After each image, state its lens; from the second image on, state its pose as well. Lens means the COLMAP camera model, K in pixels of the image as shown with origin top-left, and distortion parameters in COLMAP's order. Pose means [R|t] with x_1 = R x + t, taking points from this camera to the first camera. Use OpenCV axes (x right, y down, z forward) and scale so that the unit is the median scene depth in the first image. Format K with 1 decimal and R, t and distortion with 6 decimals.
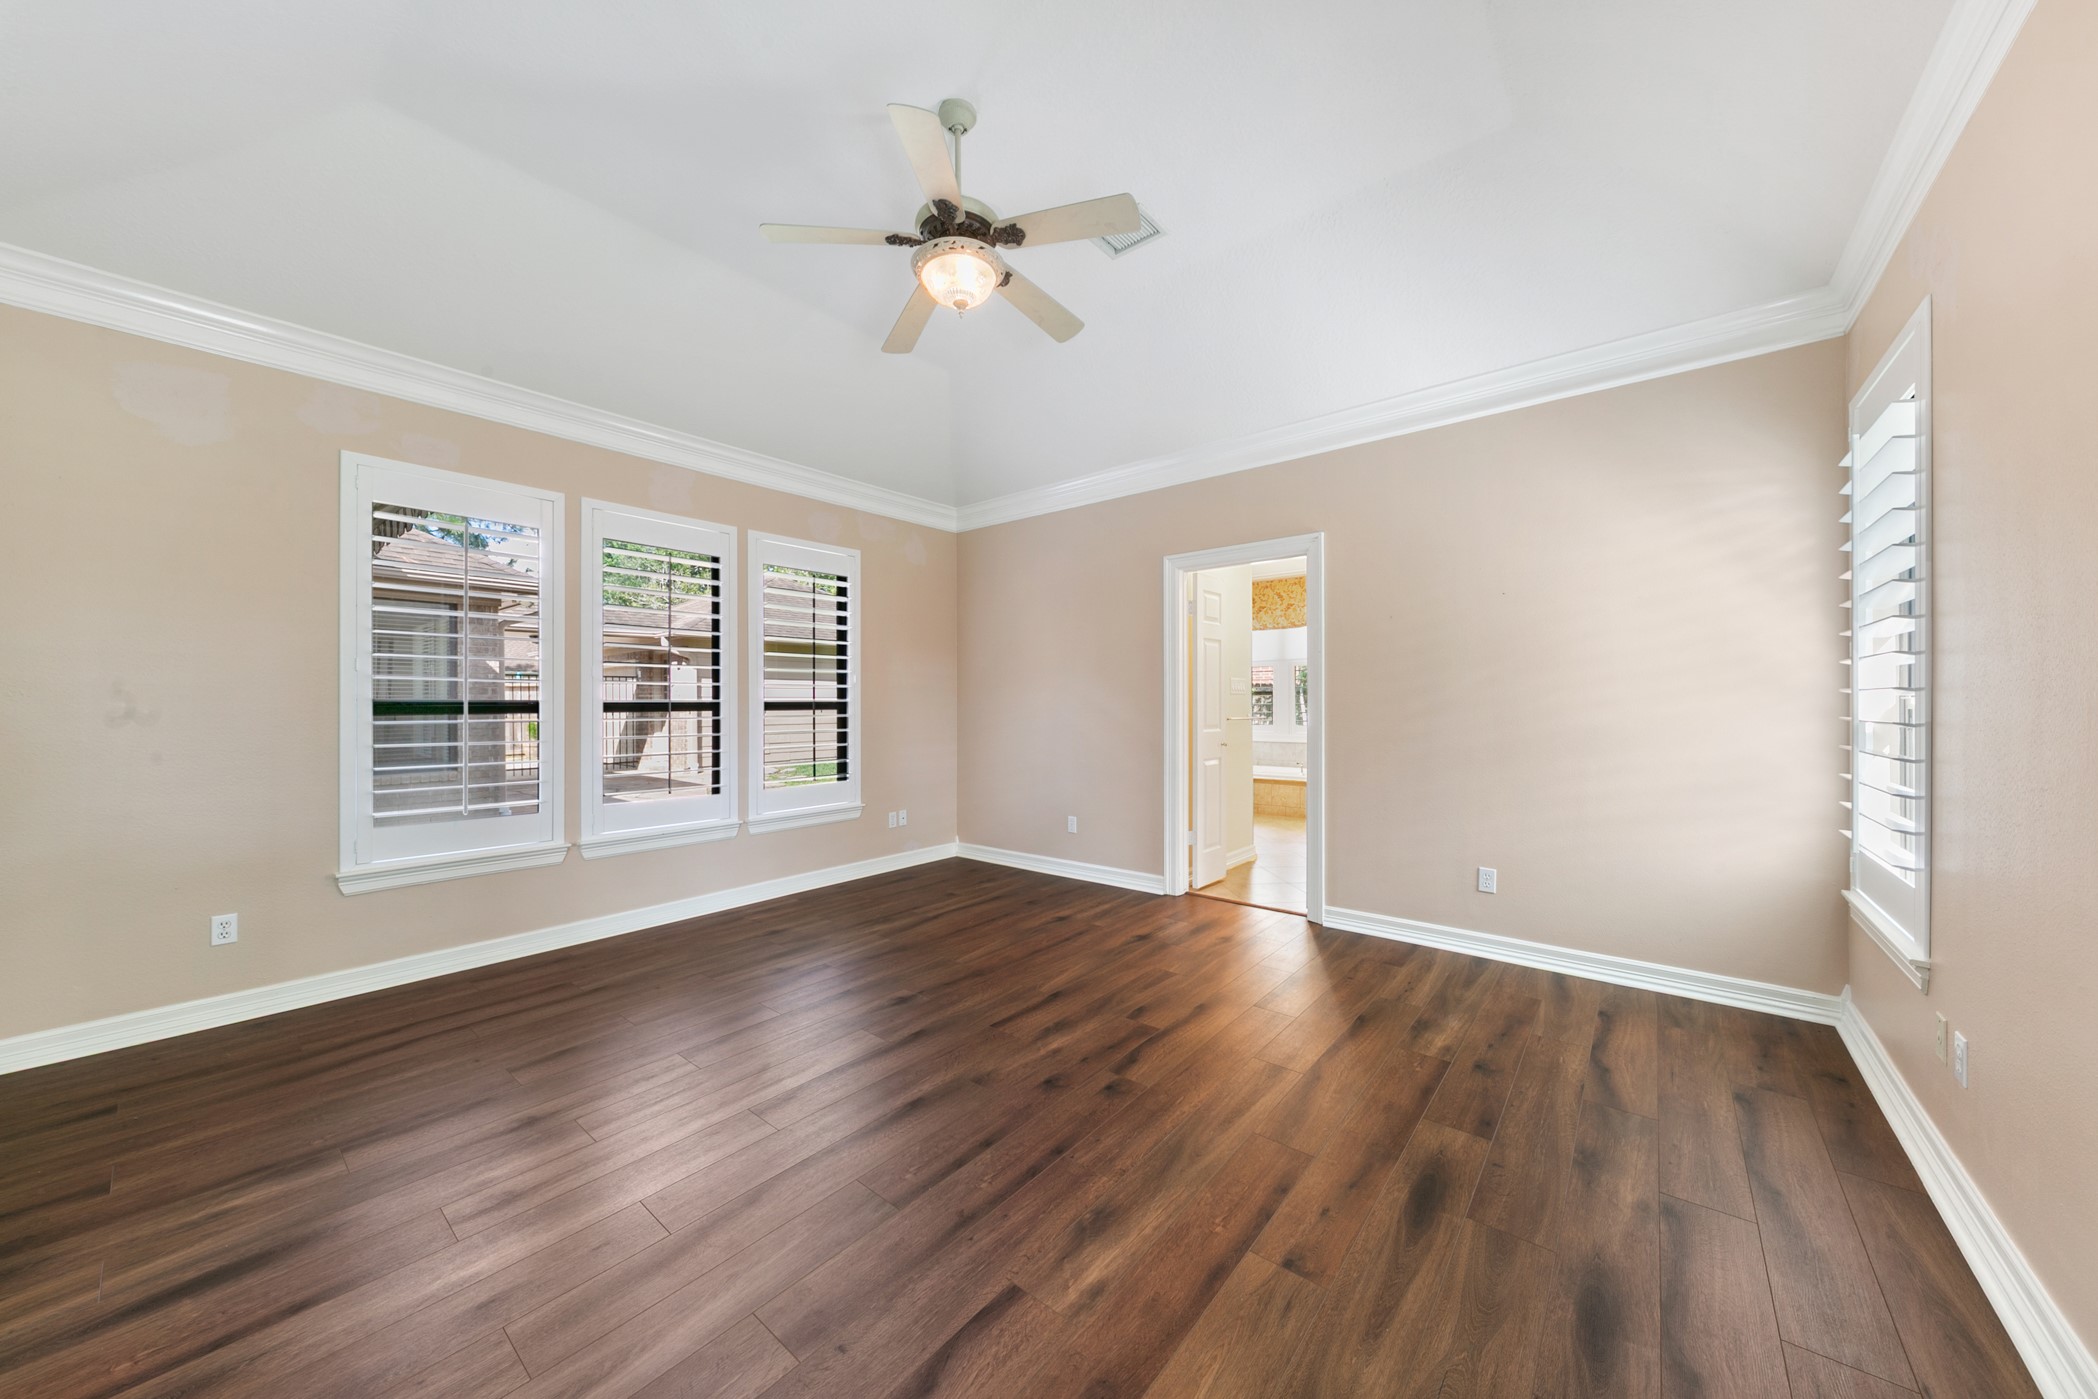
lens RADIAL K [[705.7, 0, 1066.4], [0, 705.7, 704.8], [0, 0, 1]] dist [0.015563, -0.005678]
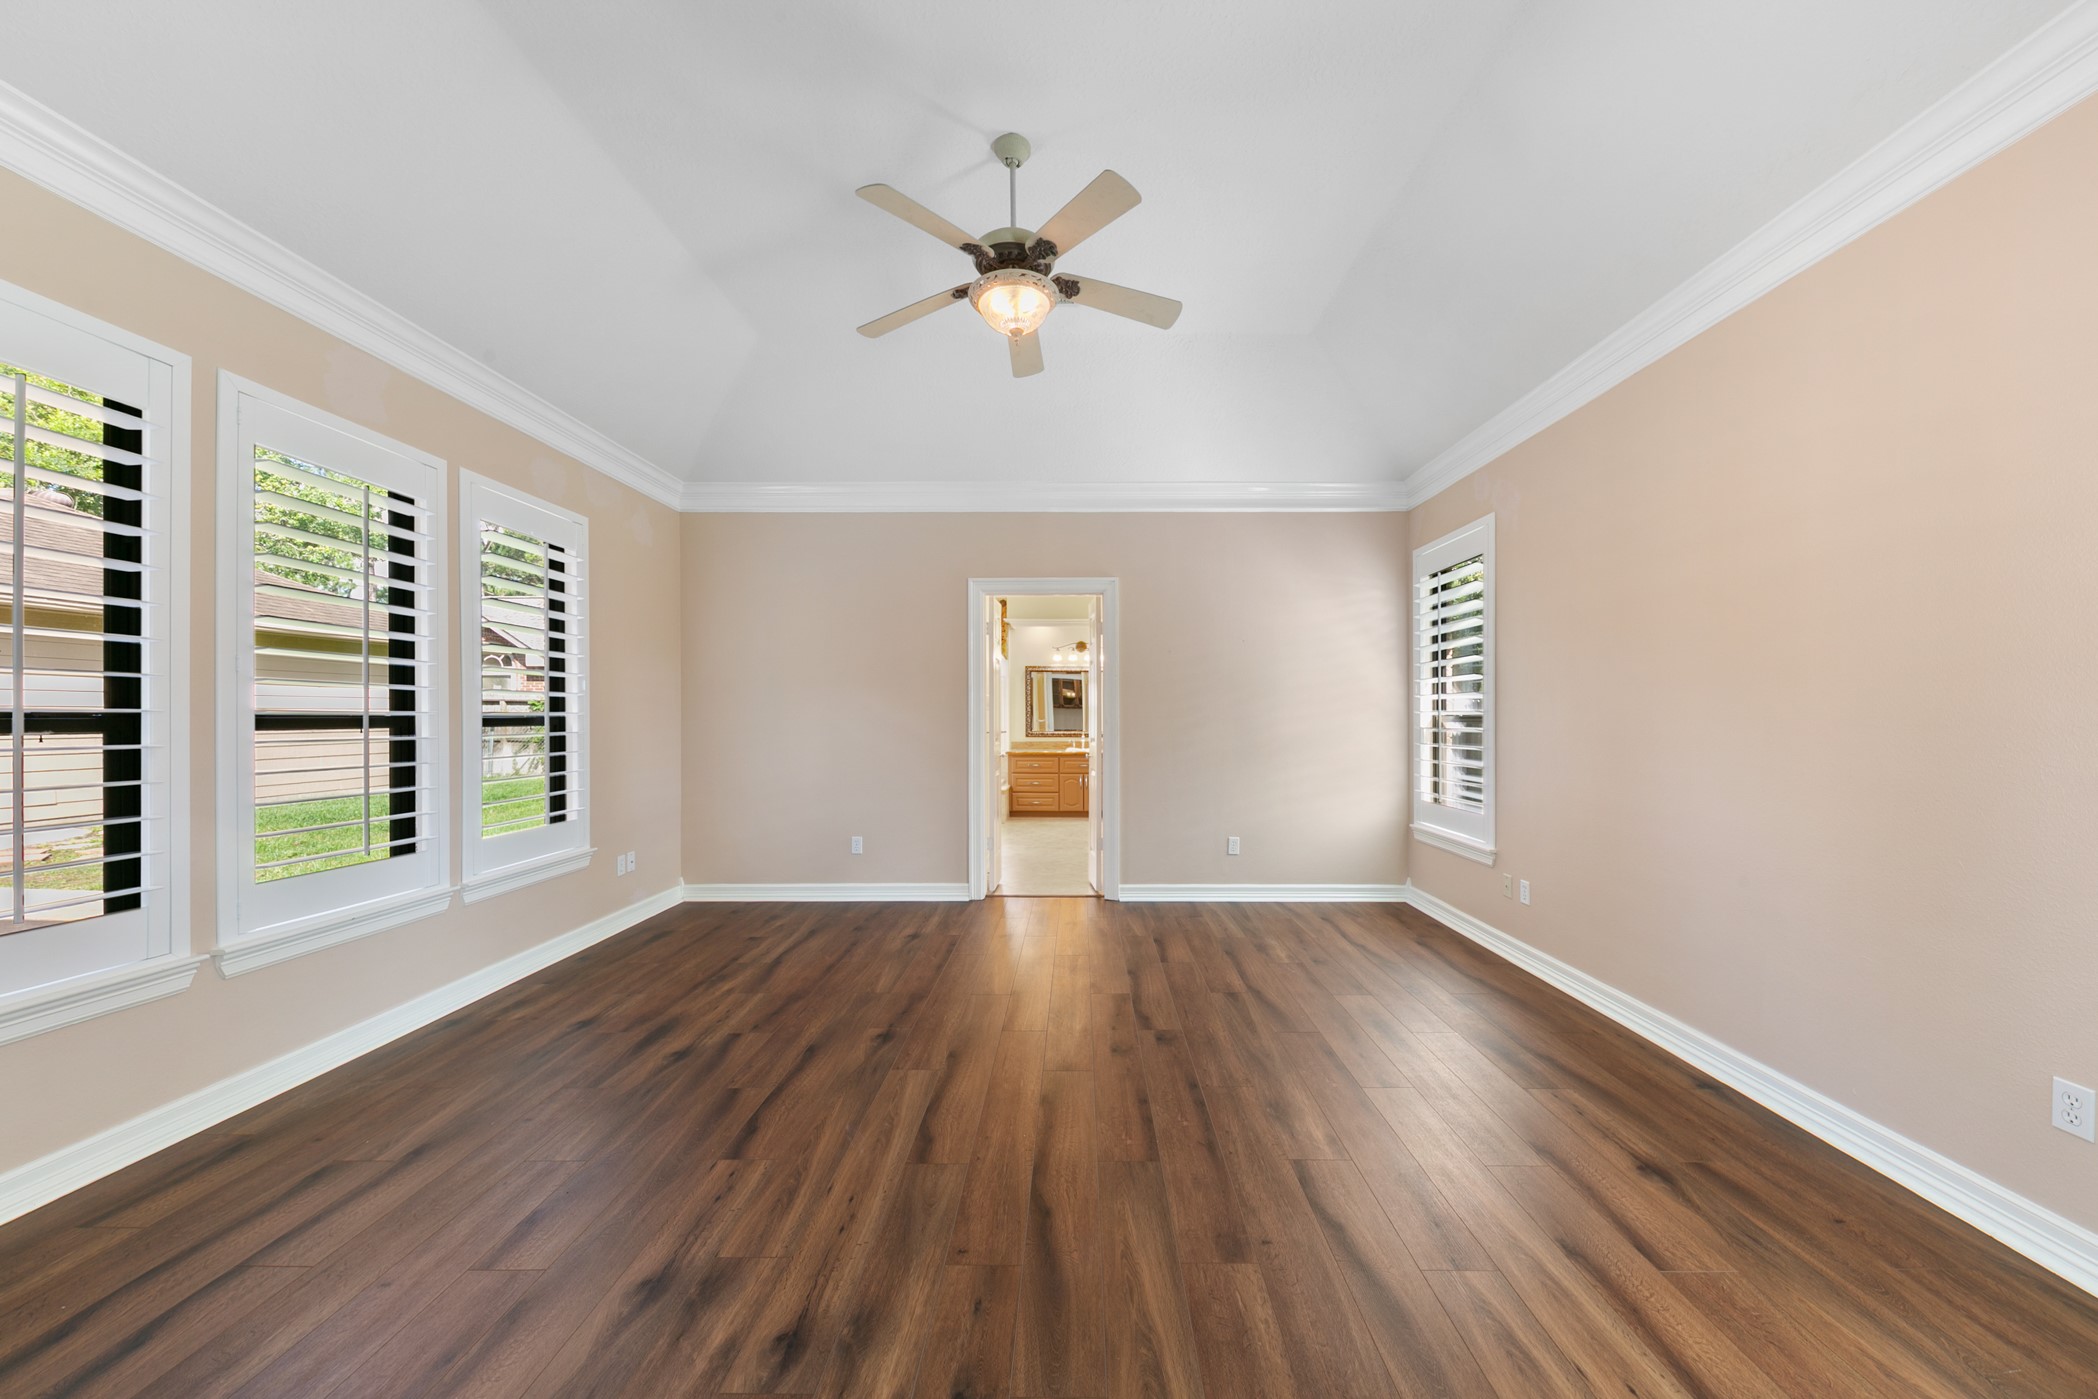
lens RADIAL K [[728.5, 0, 1048.0], [0, 728.5, 719.6], [0, 0, 1]] dist [0.017142, -0.006492]
pose [[0.785561, 0.001422, 0.618783, -0.467680], [-0.000890, 0.999999, -0.001168, 0.000944], [-0.618784, 0.000366, 0.785561, 0.079312]]
